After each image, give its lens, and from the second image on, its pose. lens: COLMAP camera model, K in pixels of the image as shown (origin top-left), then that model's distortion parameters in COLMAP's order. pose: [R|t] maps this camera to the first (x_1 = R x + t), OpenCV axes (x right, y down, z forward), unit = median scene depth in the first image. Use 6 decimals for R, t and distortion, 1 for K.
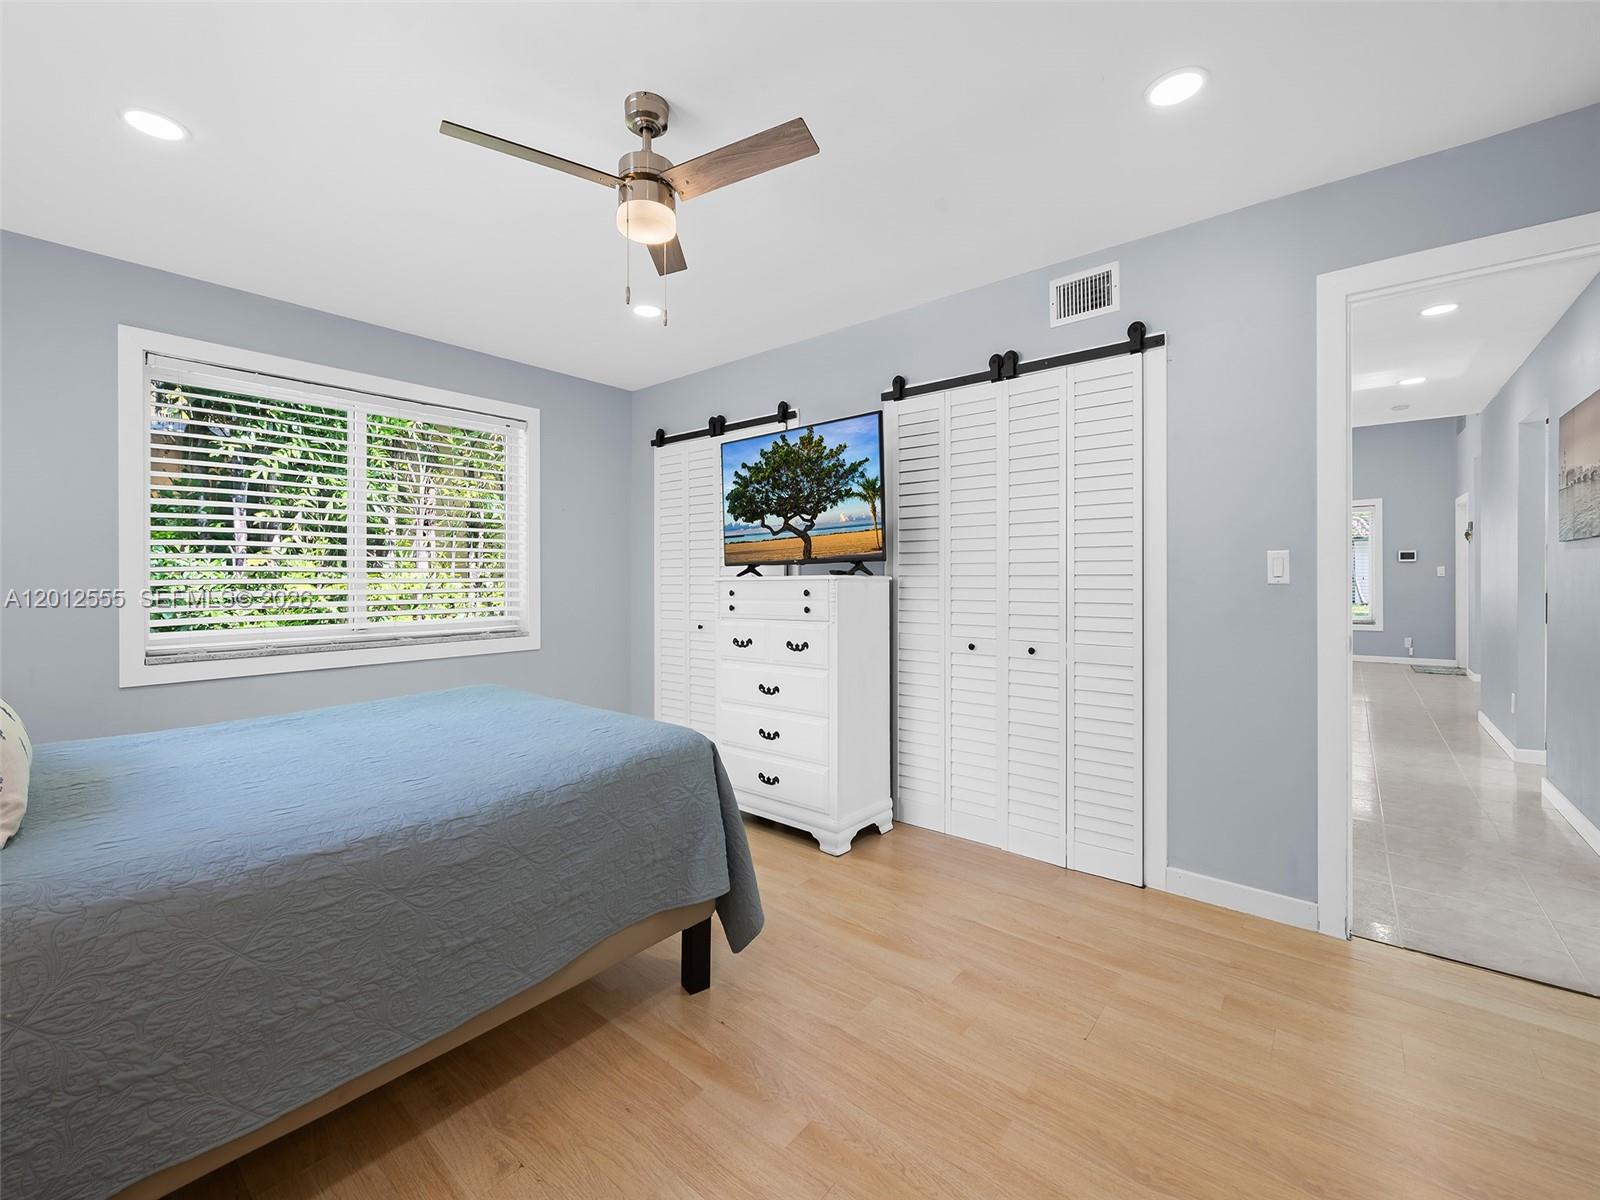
lens RADIAL K [[699.1, 0, 770.7], [0, 699.1, 576.4], [0, 0, 1]] dist [0.003314, -0.000798]
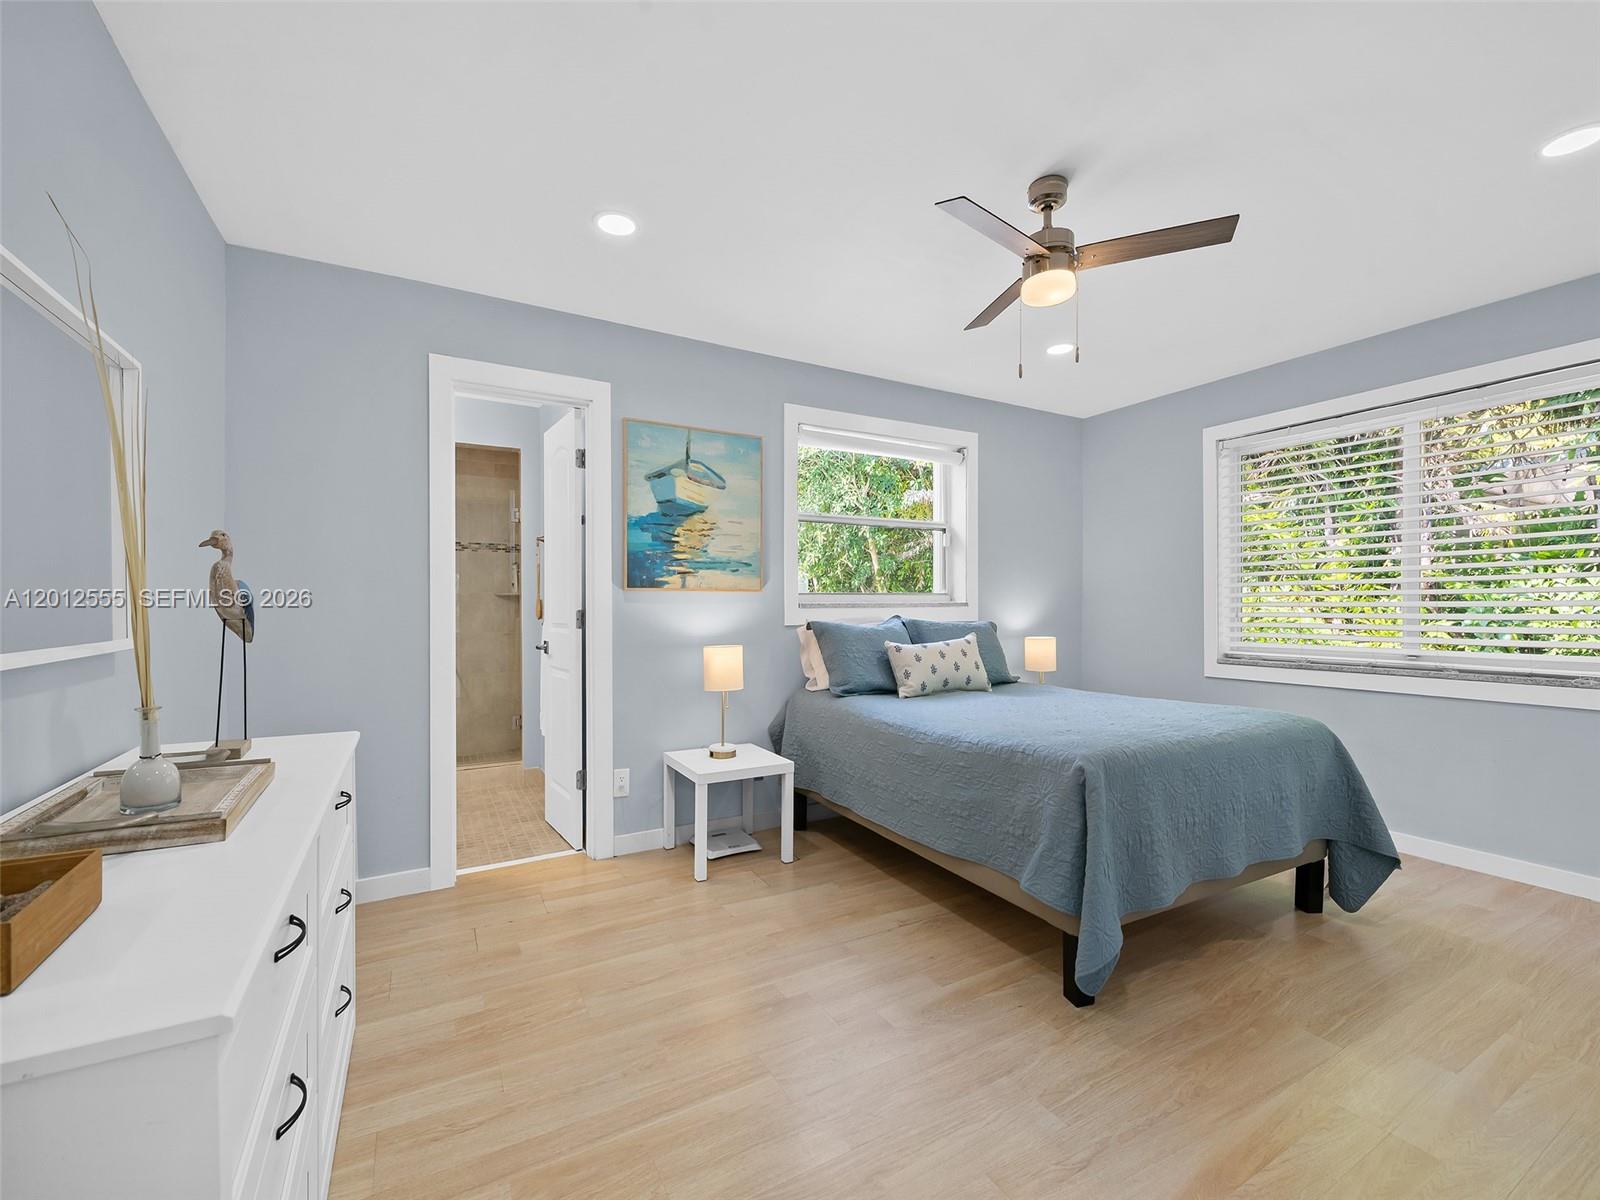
lens RADIAL K [[699.1, 0, 800.6], [0, 699.1, 605.8], [0, 0, 1]] dist [0.003314, -0.000798]
pose [[-0.369678, 0.005345, -0.929145, 1.126153], [0.004075, 0.999983, 0.004131, 0.003894], [0.929151, -0.002259, -0.369693, 1.137590]]
